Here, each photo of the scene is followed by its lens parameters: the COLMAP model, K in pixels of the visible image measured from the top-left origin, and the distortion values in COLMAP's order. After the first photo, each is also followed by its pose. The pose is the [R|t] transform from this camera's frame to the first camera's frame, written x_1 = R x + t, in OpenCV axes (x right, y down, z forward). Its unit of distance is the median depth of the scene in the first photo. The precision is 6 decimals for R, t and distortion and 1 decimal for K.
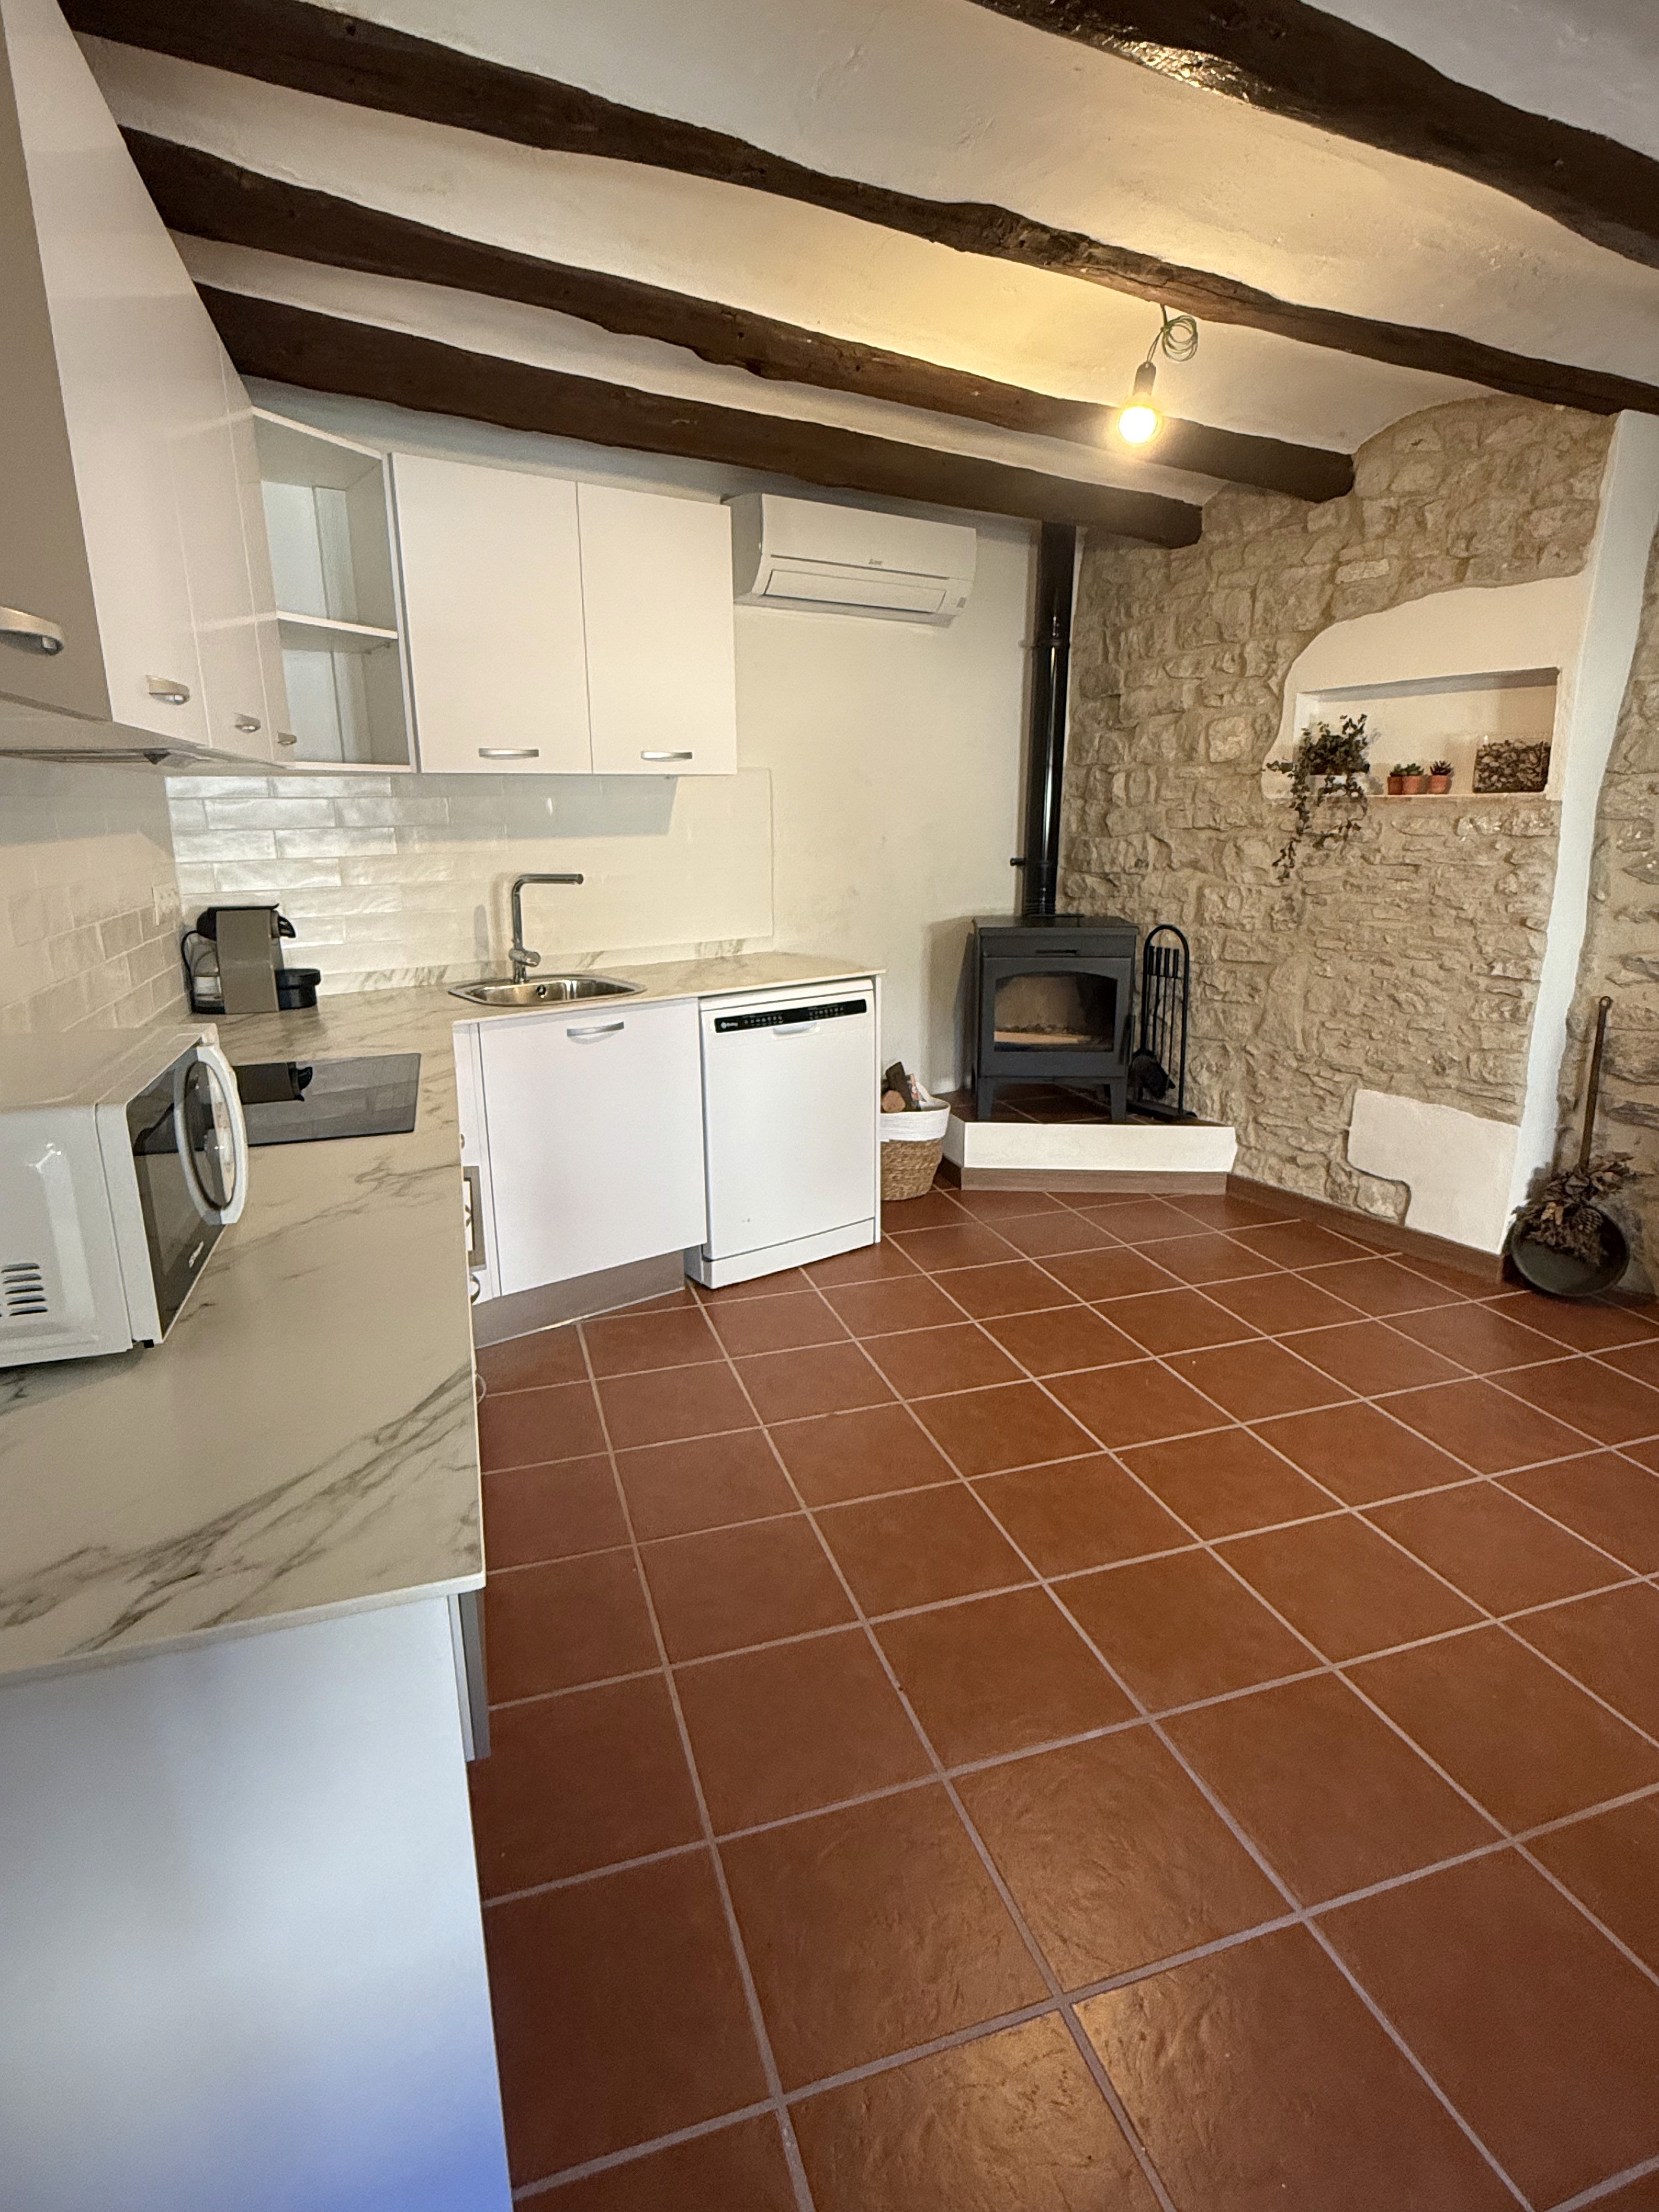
lens RADIAL K [[1158.8, 0, 826.4], [0, 1158.8, 1100.6], [0, 0, 1]] dist [0.000145, -0.000410]
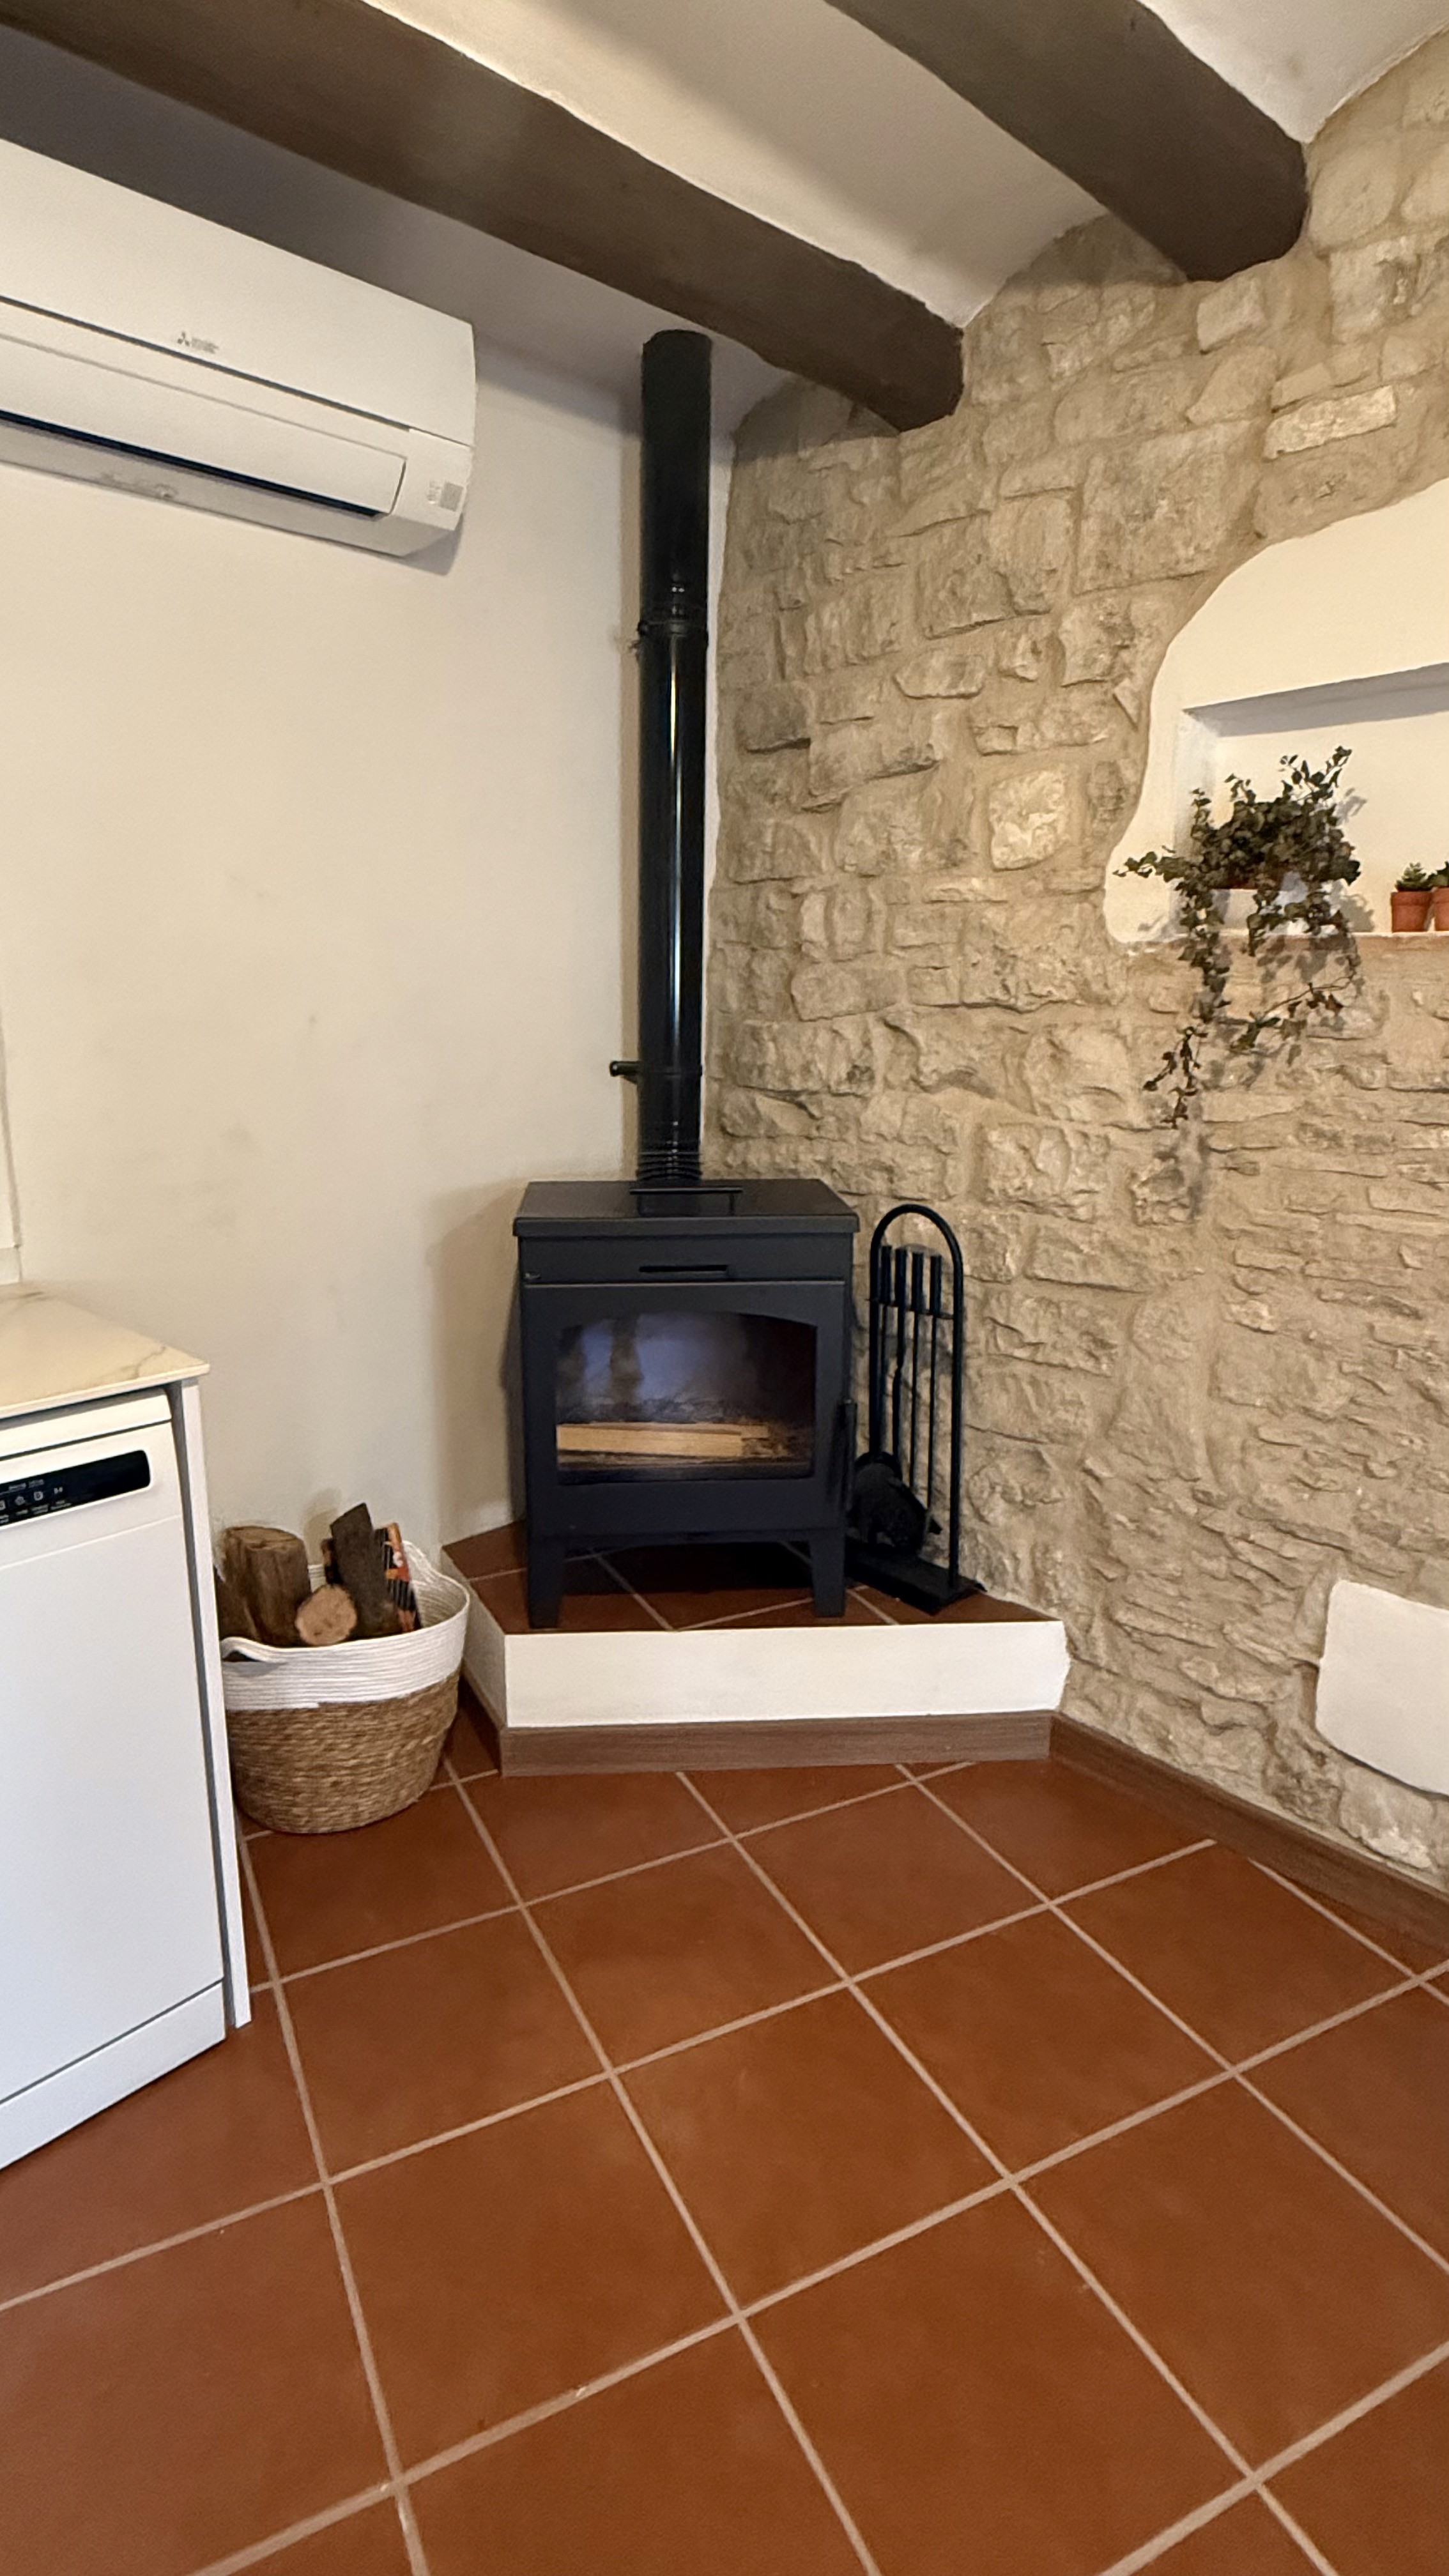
lens RADIAL K [[1372.9, 0, 727.1], [0, 1372.9, 1288.5], [0, 0, 1]] dist [-0.001843, 0.000537]
pose [[0.987362, -0.022202, 0.156921, 0.132723], [0.026814, 0.999267, -0.027335, -0.108309], [-0.156199, 0.031197, 0.987233, 0.473597]]
